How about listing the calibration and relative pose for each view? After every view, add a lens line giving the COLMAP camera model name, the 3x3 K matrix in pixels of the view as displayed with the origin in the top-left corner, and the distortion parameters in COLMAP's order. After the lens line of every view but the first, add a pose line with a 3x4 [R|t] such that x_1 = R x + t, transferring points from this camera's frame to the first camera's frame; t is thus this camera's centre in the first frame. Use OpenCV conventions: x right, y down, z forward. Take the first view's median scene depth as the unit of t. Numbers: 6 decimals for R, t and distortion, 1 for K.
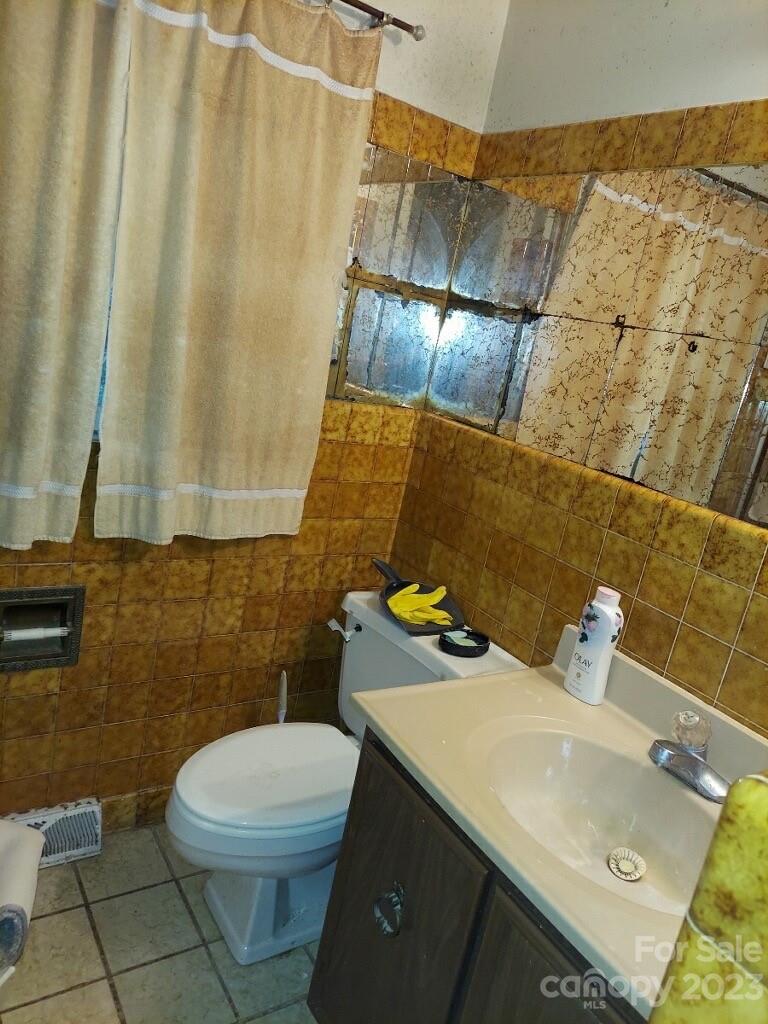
lens RADIAL K [[751.6, 0, 384.1], [0, 751.6, 507.3], [0, 0, 1]] dist [0.056329, -0.022346]
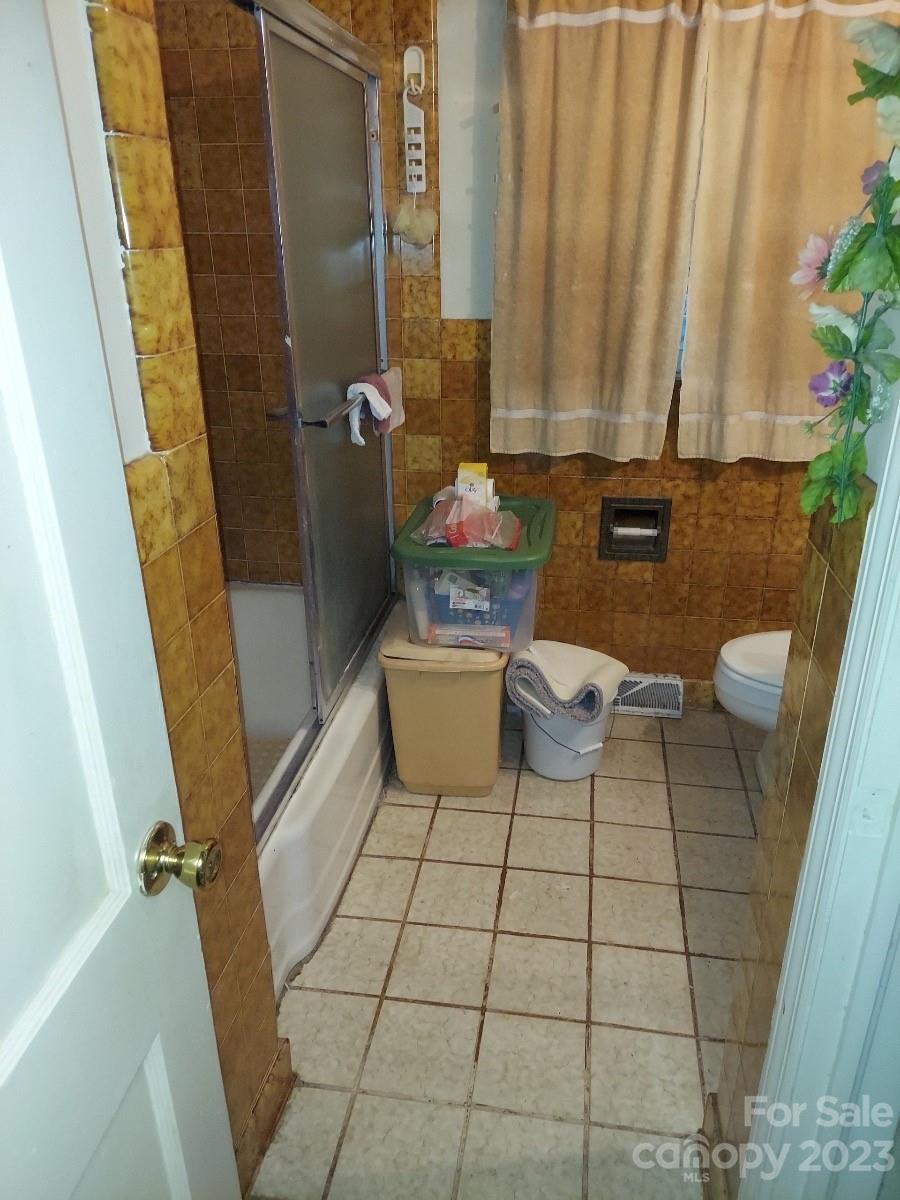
lens RADIAL K [[880.8, 0, 454.8], [0, 880.8, 602.5], [0, 0, 1]] dist [0.056329, -0.022346]
pose [[0.722241, 0.078760, -0.687142, 0.376438], [-0.033117, 0.996294, 0.079386, 0.170385], [0.690848, -0.034579, 0.722173, -0.333680]]
